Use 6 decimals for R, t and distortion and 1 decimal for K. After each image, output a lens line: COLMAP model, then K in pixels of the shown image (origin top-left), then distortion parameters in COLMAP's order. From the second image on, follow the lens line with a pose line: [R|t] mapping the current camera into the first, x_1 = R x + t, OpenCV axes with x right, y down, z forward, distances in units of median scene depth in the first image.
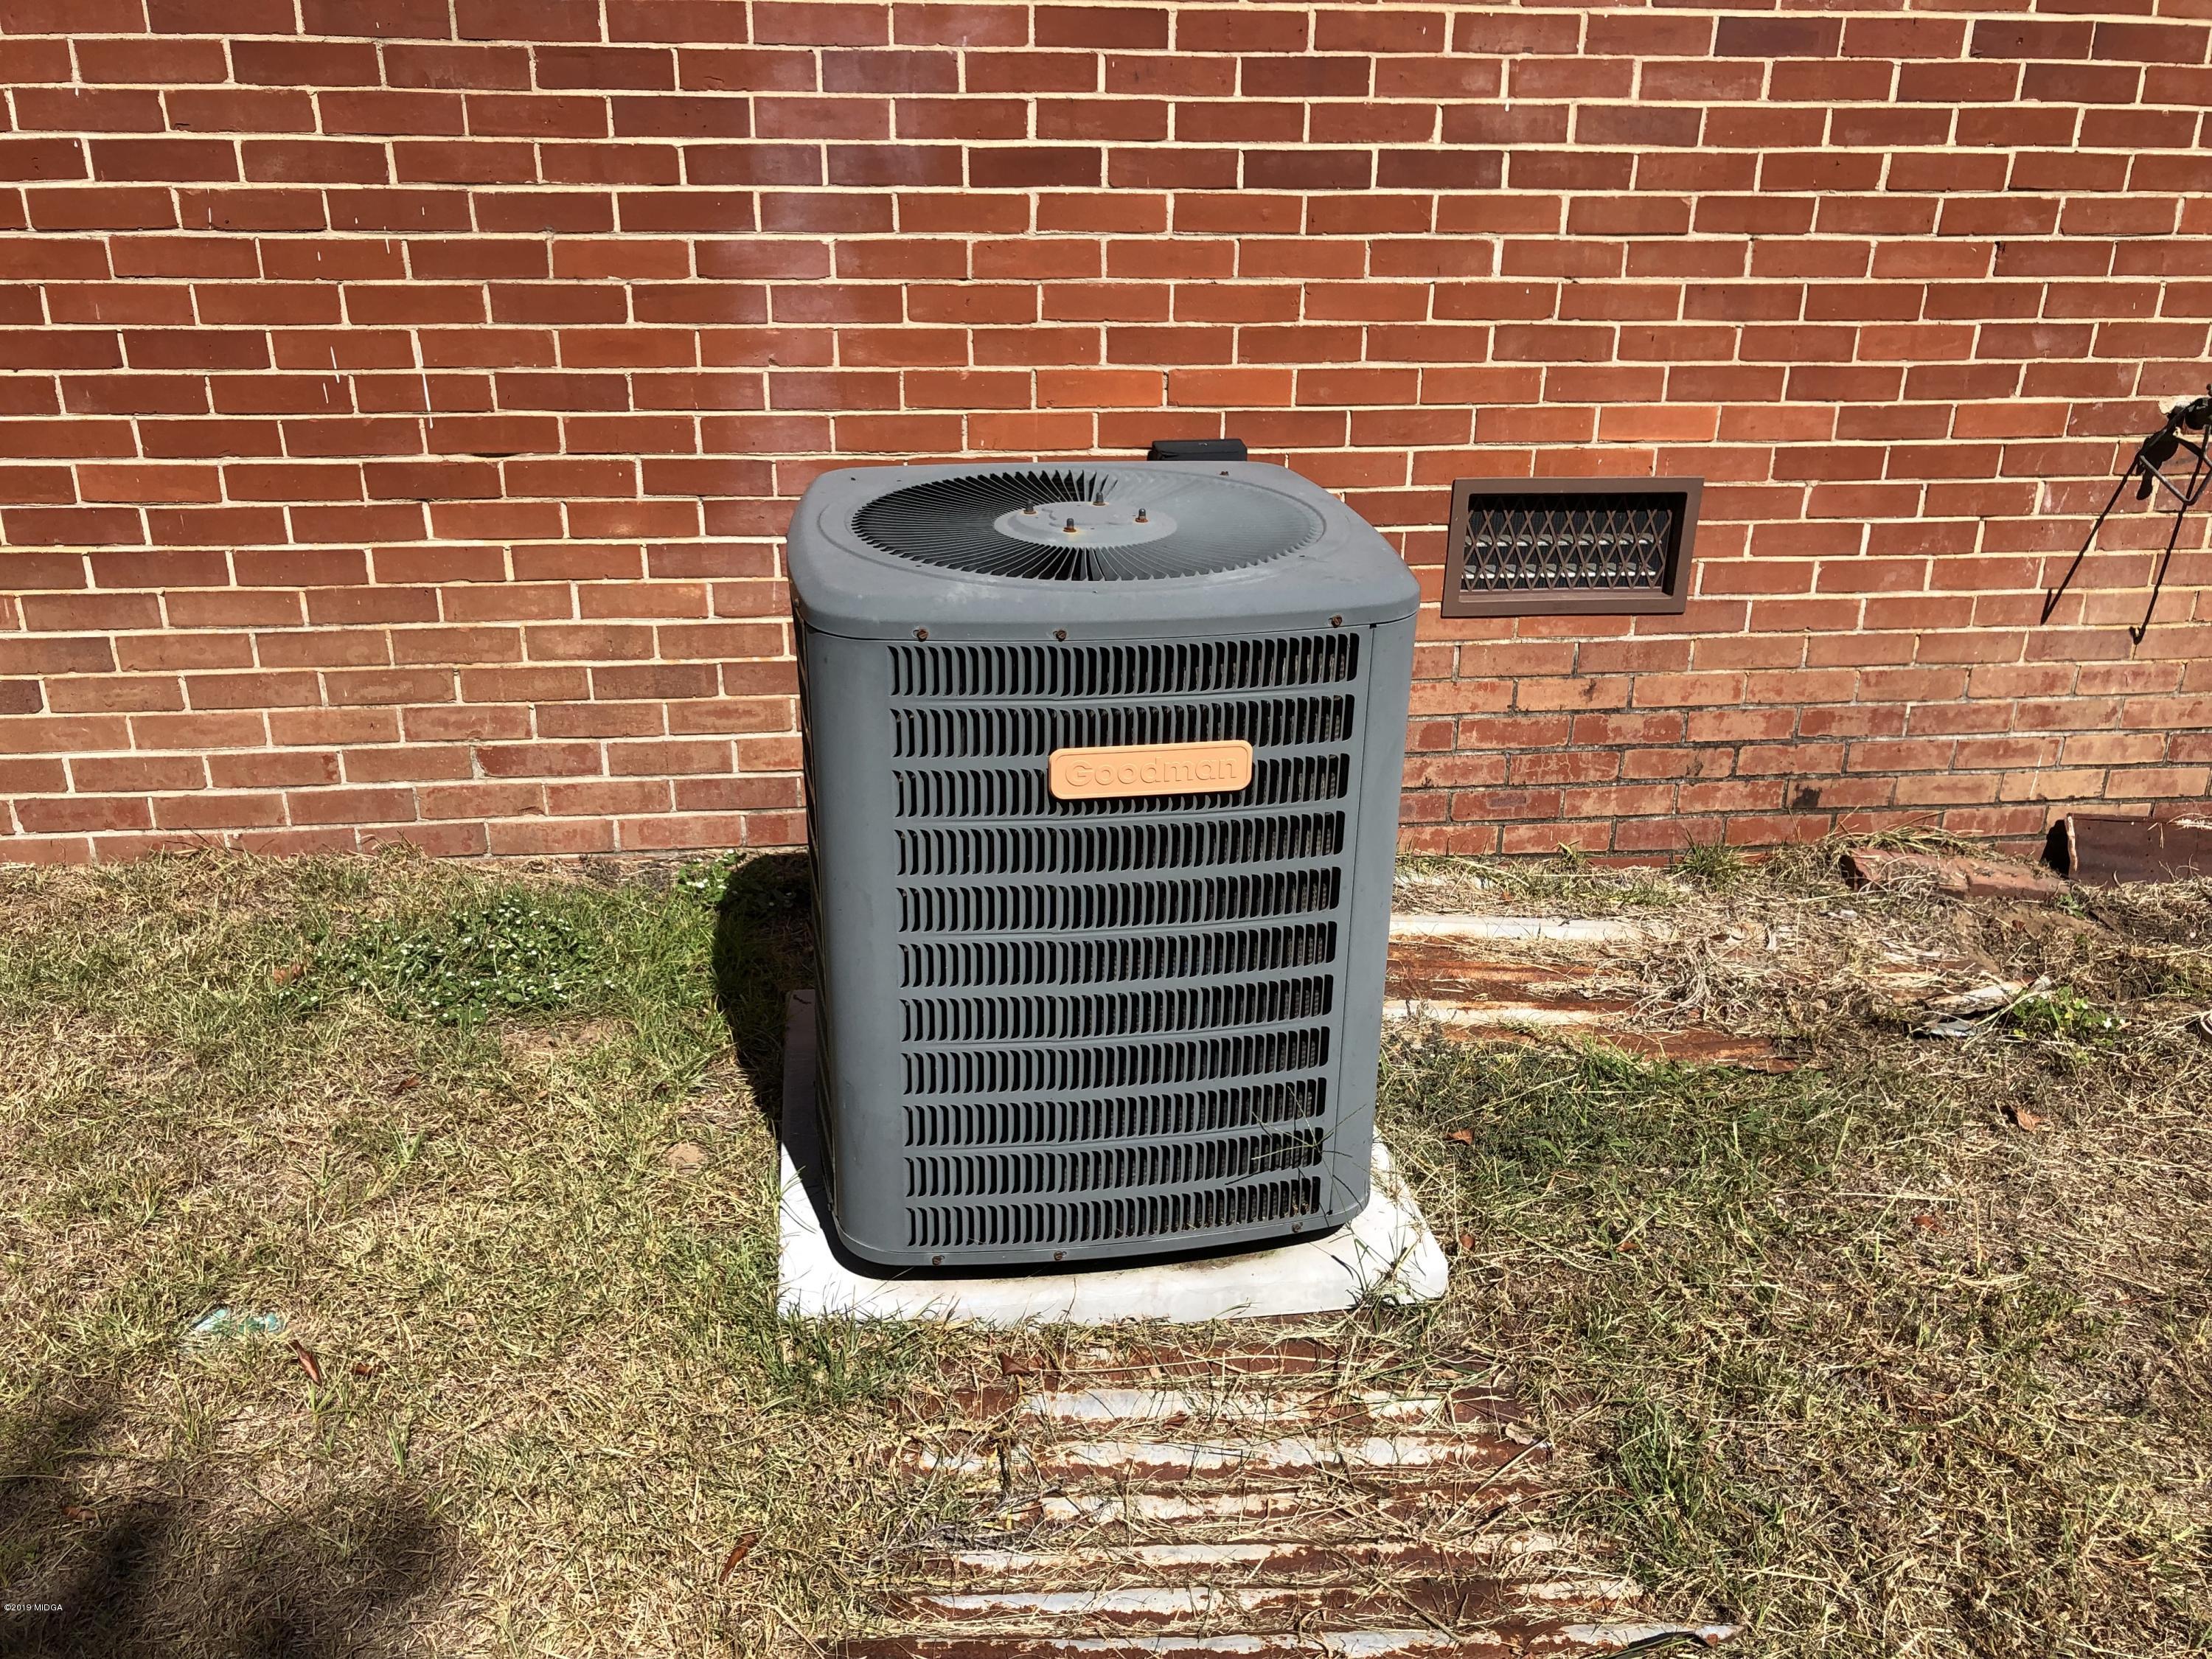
lens RADIAL K [[1838.3, 0, 1105.4], [0, 1838.3, 826.8], [0, 0, 1]] dist [0.056818, -0.074282]
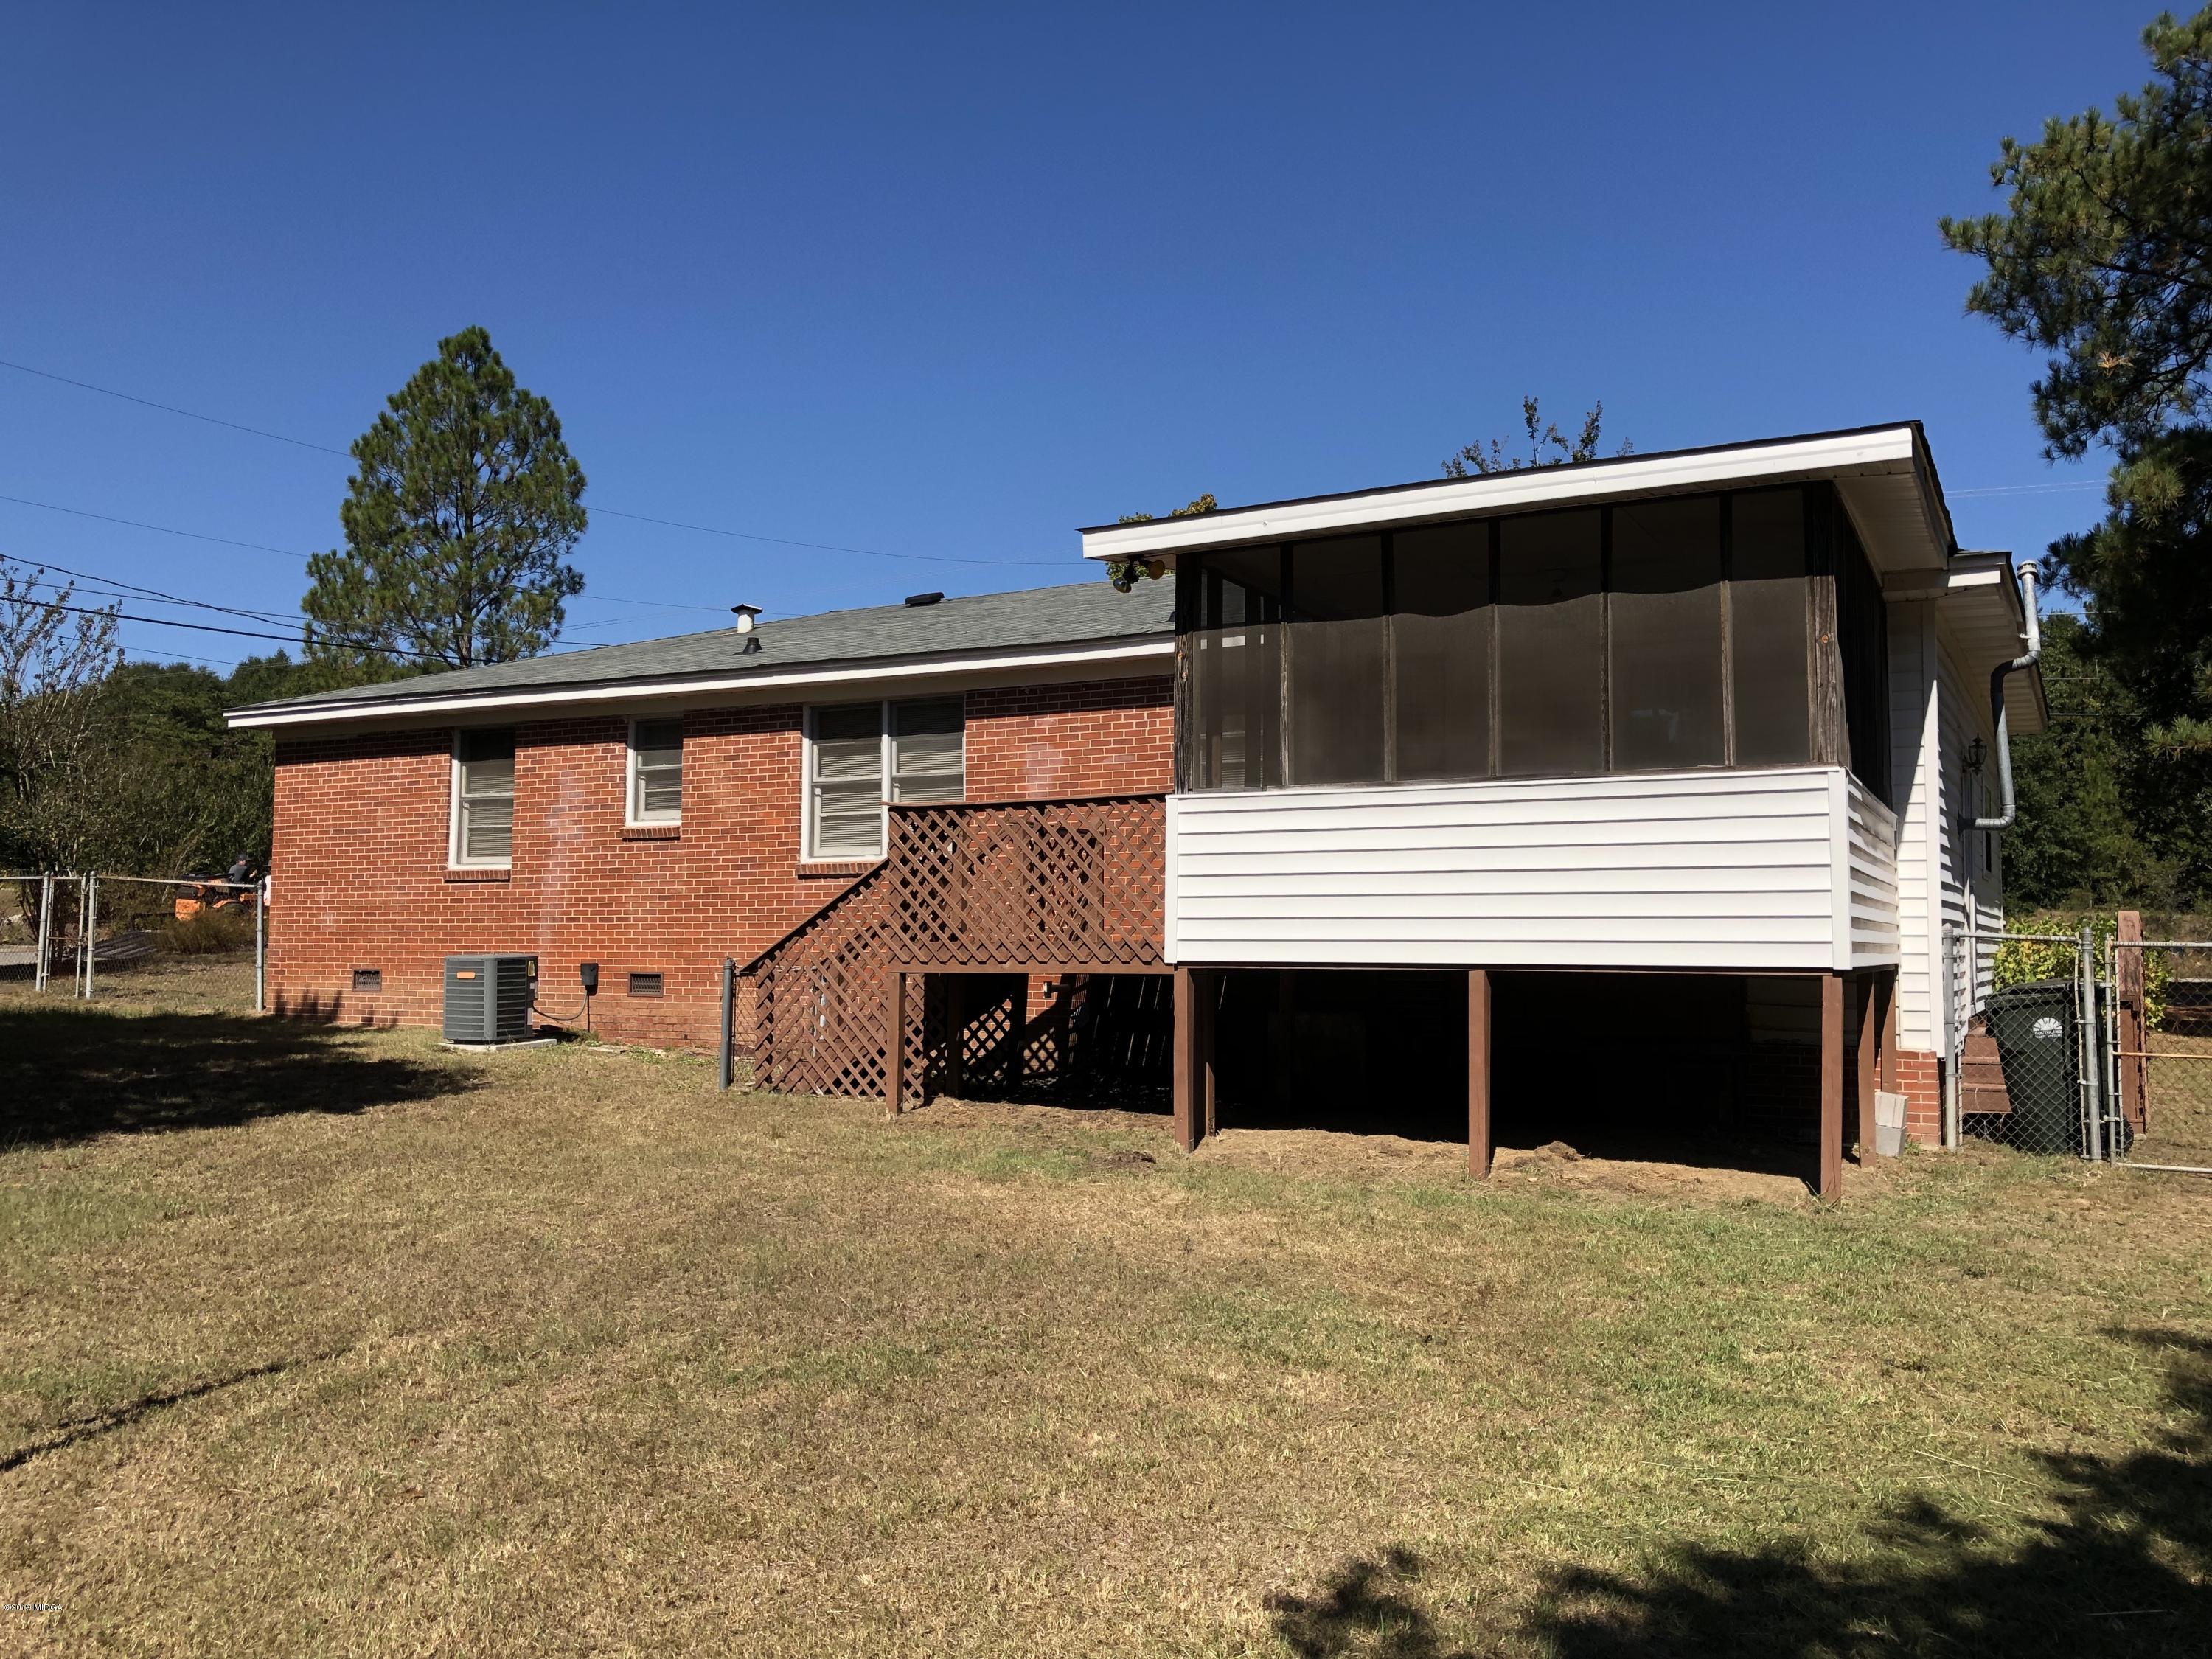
lens RADIAL K [[1838.3, 0, 1105.1], [0, 1838.3, 798.0], [0, 0, 1]] dist [0.056818, -0.074282]
pose [[0.824574, -0.054721, -0.563101, 4.531328], [-0.203229, 0.900228, -0.385080, 1.192836], [0.527991, 0.431966, 0.731185, -2.541671]]
